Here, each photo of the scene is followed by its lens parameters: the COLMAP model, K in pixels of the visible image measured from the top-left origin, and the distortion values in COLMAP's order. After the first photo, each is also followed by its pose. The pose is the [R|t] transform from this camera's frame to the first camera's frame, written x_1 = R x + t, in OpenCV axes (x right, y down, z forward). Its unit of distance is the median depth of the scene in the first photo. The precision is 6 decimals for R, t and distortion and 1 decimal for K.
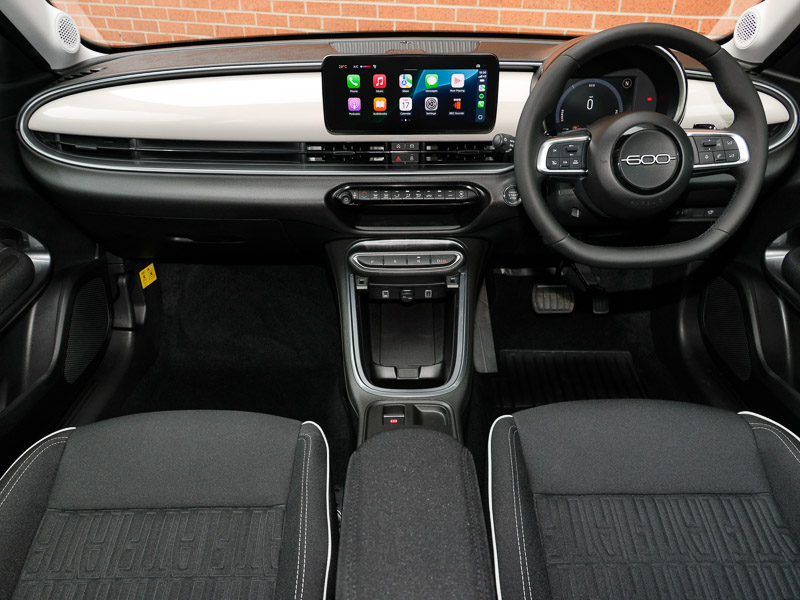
lens RADIAL K [[588.2, 0, 400.1], [0, 588.2, 281.7], [0, 0, 1]] dist [-0.001109, 0.001590]
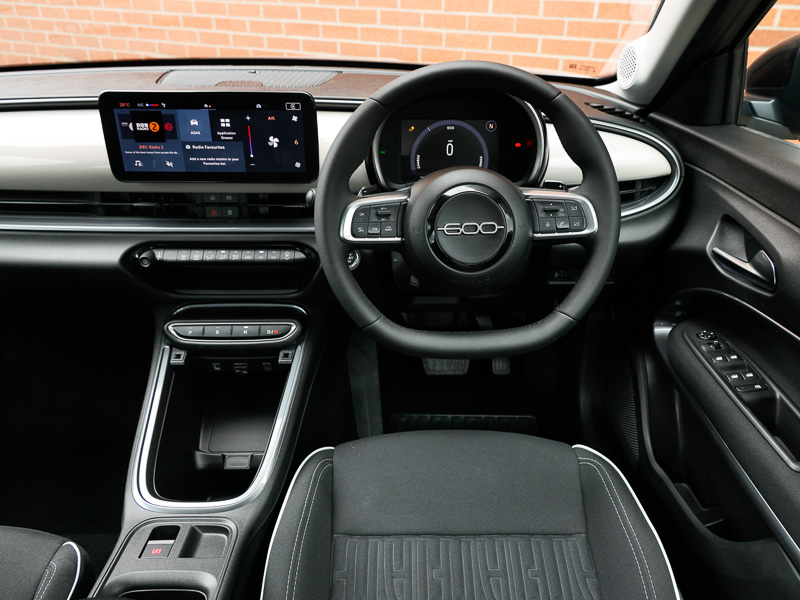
lens RADIAL K [[584.9, 0, 400.0], [0, 584.9, 300.0], [0, 0, 1]] dist [-0.000428, -0.001050]
pose [[0.999832, 0.010409, 0.015108, 0.251313], [-0.010453, 0.999941, 0.002830, -0.088795], [-0.015078, -0.002988, 0.999882, 0.157585]]
